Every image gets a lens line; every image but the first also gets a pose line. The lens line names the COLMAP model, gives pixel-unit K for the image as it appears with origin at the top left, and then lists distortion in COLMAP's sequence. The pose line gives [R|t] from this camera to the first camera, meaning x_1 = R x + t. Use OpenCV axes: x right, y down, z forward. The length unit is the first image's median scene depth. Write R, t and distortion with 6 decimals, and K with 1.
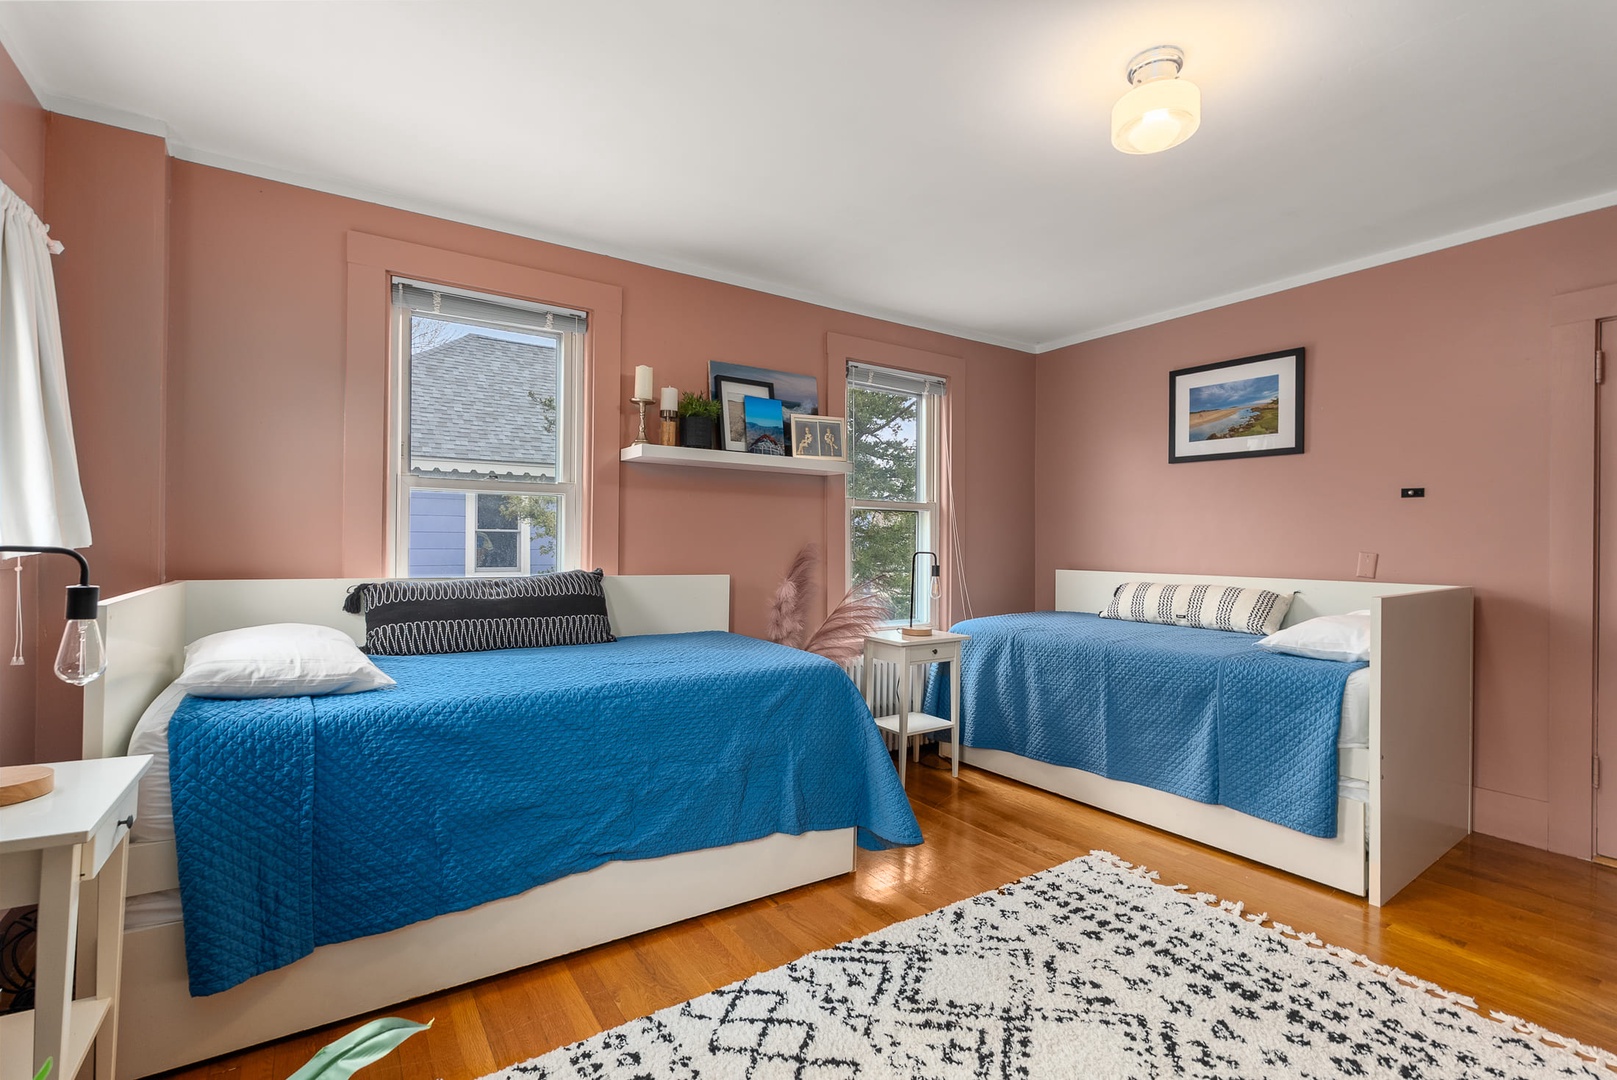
lens RADIAL K [[722.7, 0, 811.7], [0, 722.7, 541.0], [0, 0, 1]] dist [-0.003278, -0.000510]
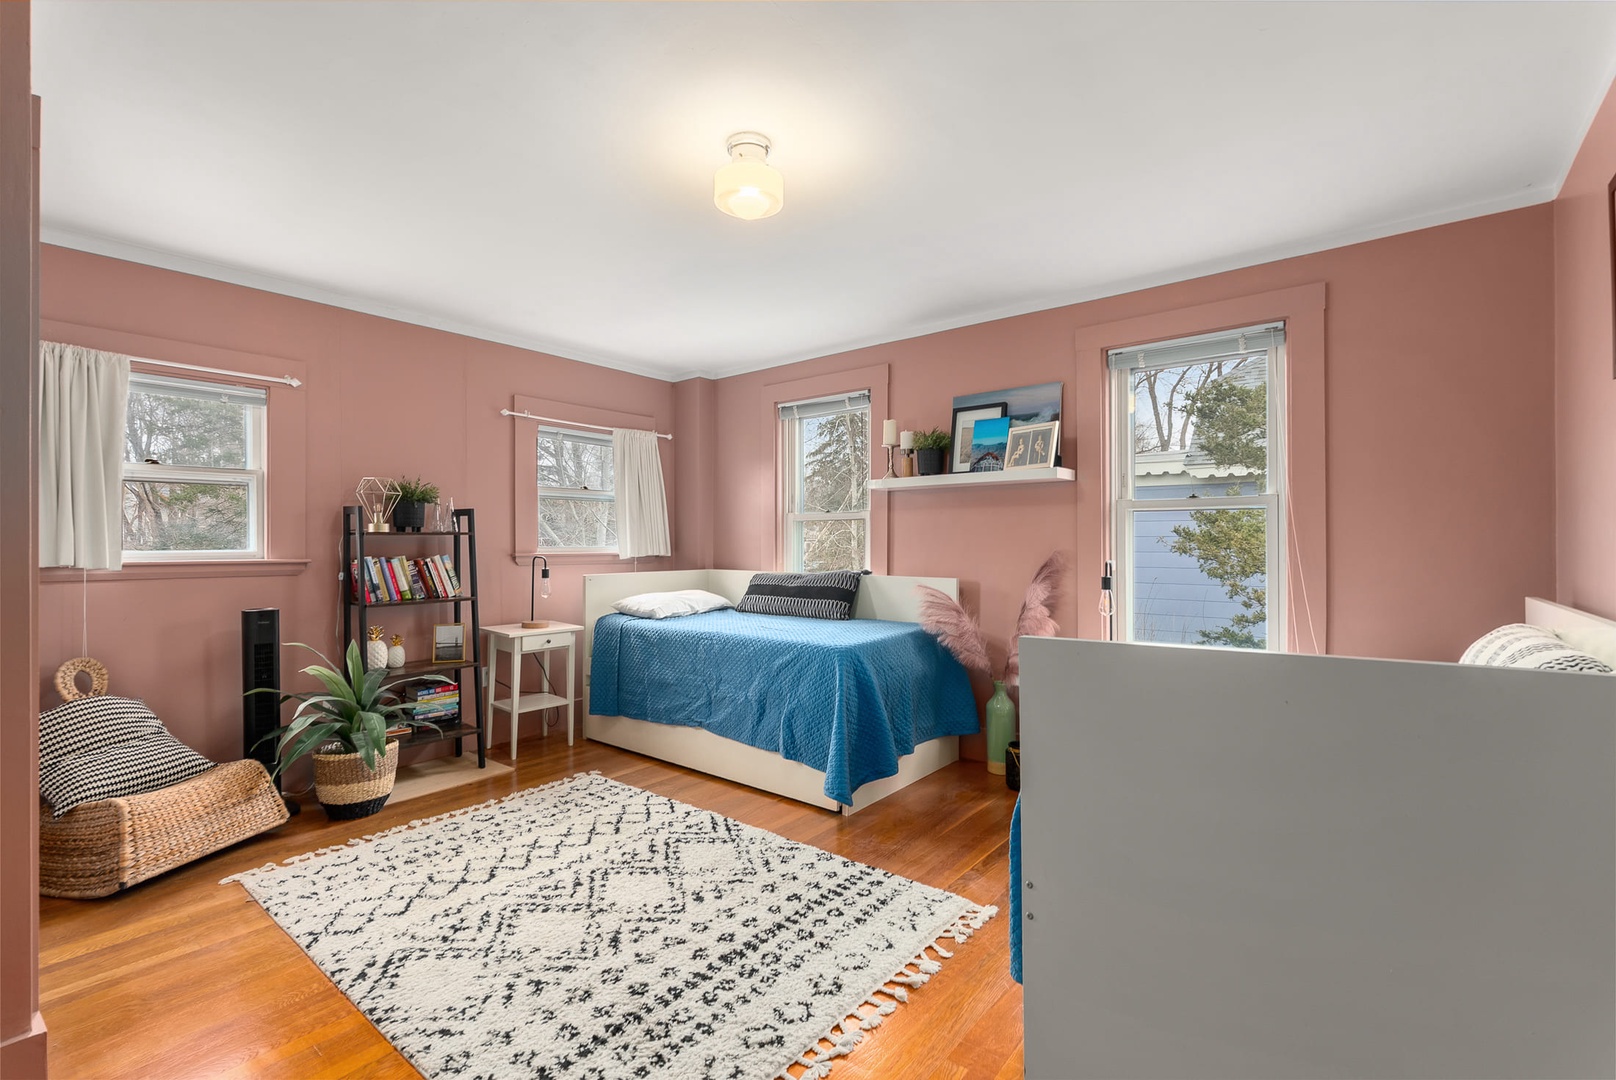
lens RADIAL K [[722.2, 0, 812.6], [0, 722.2, 544.0], [0, 0, 1]] dist [-0.003278, -0.000510]
pose [[0.303686, -0.009753, -0.952722, 1.496084], [0.012859, 0.999898, -0.006137, -0.008595], [0.952685, -0.010387, 0.303781, 0.685178]]
